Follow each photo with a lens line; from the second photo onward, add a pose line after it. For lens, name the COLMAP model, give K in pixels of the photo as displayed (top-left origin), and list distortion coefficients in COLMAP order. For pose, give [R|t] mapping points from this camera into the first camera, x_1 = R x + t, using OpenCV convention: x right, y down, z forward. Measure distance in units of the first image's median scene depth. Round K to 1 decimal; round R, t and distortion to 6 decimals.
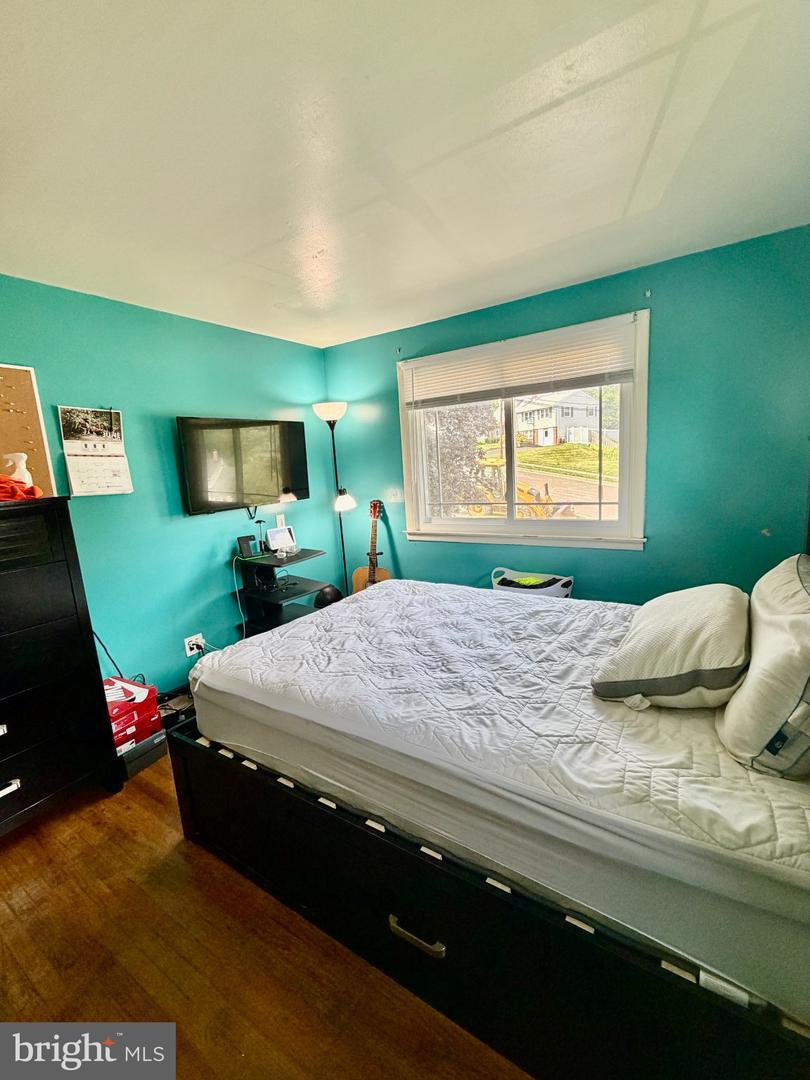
lens RADIAL K [[464.4, 0, 405.0], [0, 464.4, 540.0], [0, 0, 1]] dist [0.001510, 0.000270]
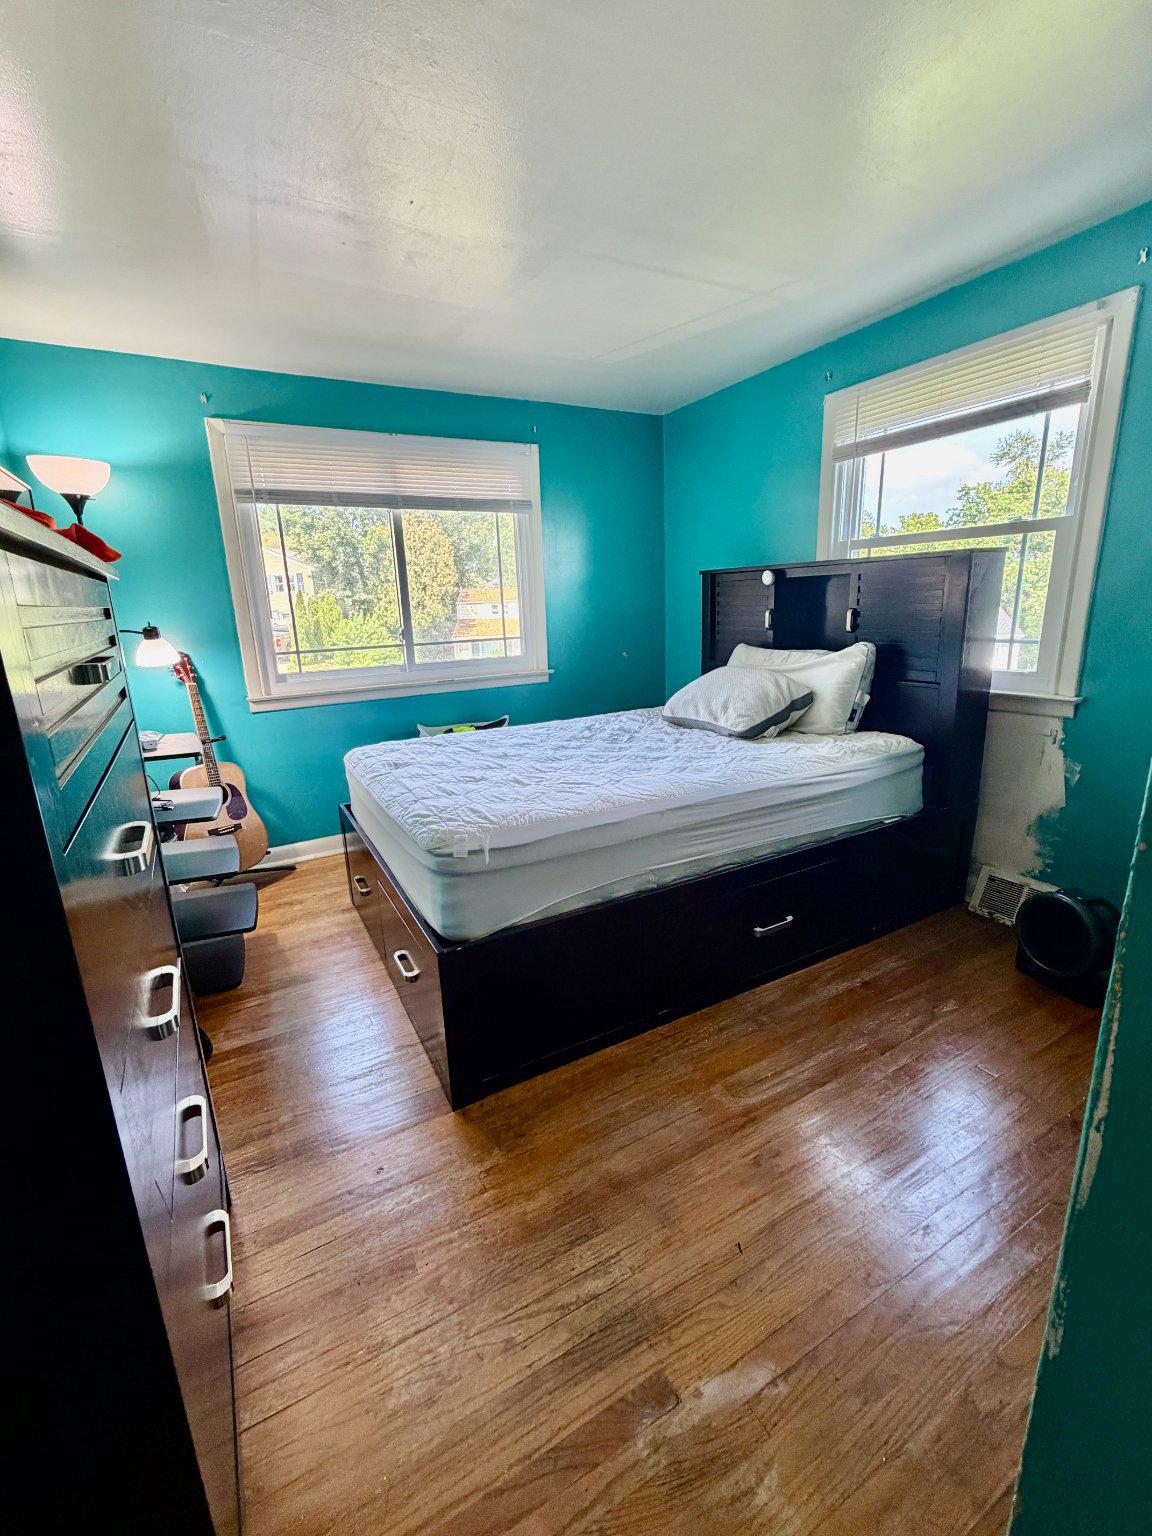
lens RADIAL K [[660.5, 0, 576.0], [0, 660.5, 768.0], [0, 0, 1]] dist [0.001510, 0.000270]
pose [[0.463288, -0.167530, 0.870229, -0.694852], [0.158760, 0.981773, 0.104483, 0.059814], [-0.871871, 0.089752, 0.481440, 0.227736]]
